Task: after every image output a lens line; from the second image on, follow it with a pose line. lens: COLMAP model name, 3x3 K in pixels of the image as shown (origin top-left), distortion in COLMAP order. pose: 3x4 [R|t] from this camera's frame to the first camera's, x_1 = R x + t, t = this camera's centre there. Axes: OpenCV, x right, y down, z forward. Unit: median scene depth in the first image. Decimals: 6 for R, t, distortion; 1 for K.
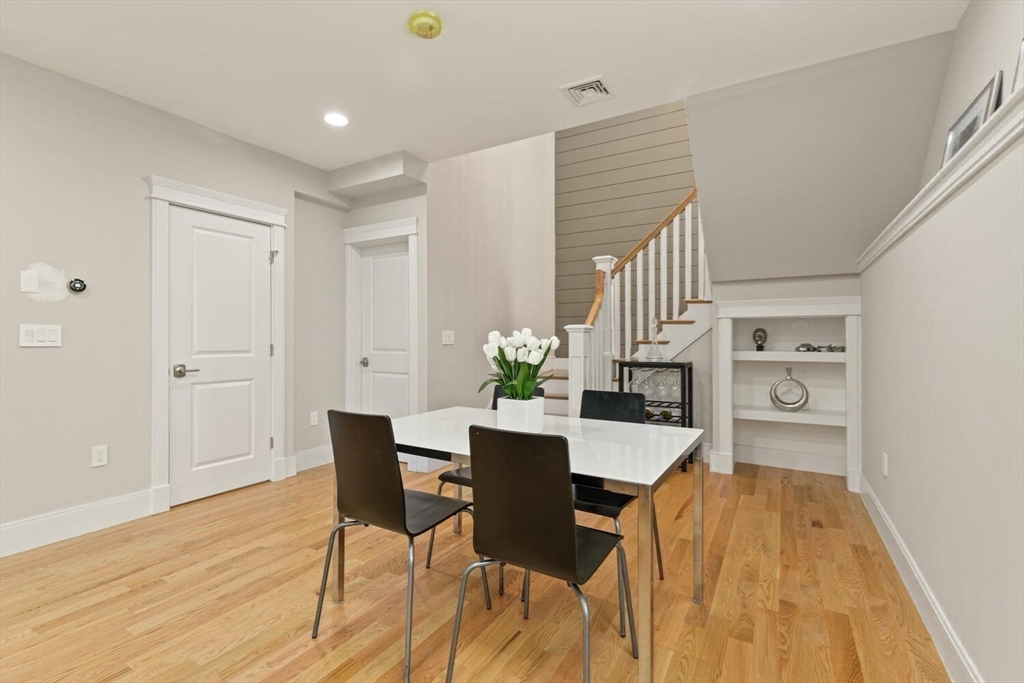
lens RADIAL K [[463.1, 0, 516.4], [0, 463.1, 339.7], [0, 0, 1]] dist [0.000907, 0.000031]
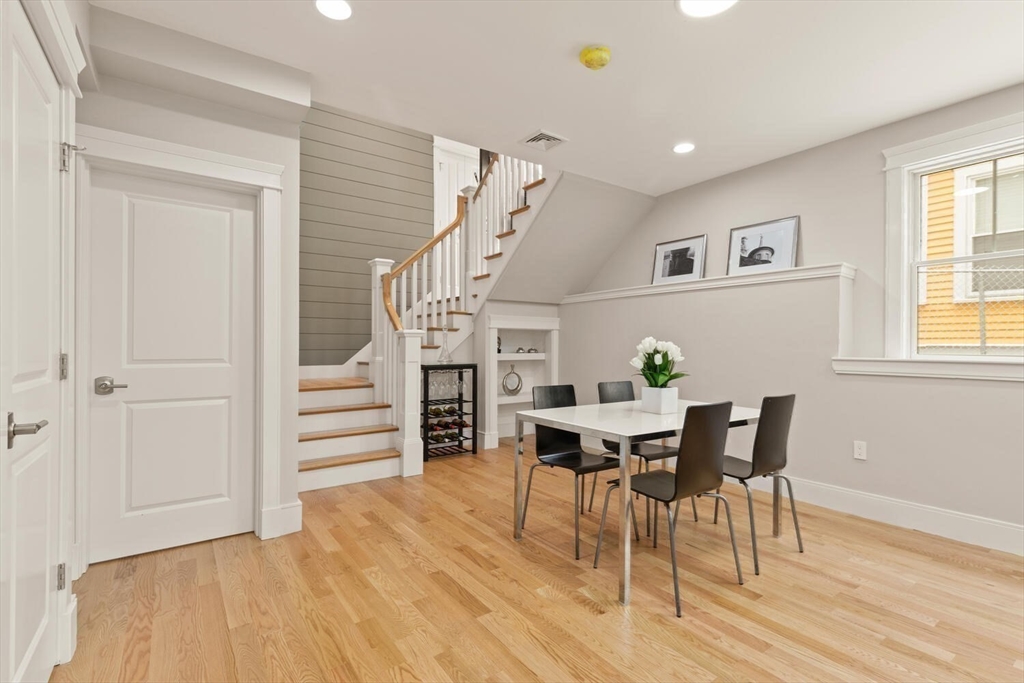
lens RADIAL K [[473.5, 0, 513.0], [0, 473.5, 344.6], [0, 0, 1]] dist [0.004642, 0.000677]
pose [[0.416151, 0.001851, 0.909294, -0.739396], [-0.004125, 0.999991, -0.000148, -0.000523], [-0.909286, -0.003689, 0.416155, 0.405888]]
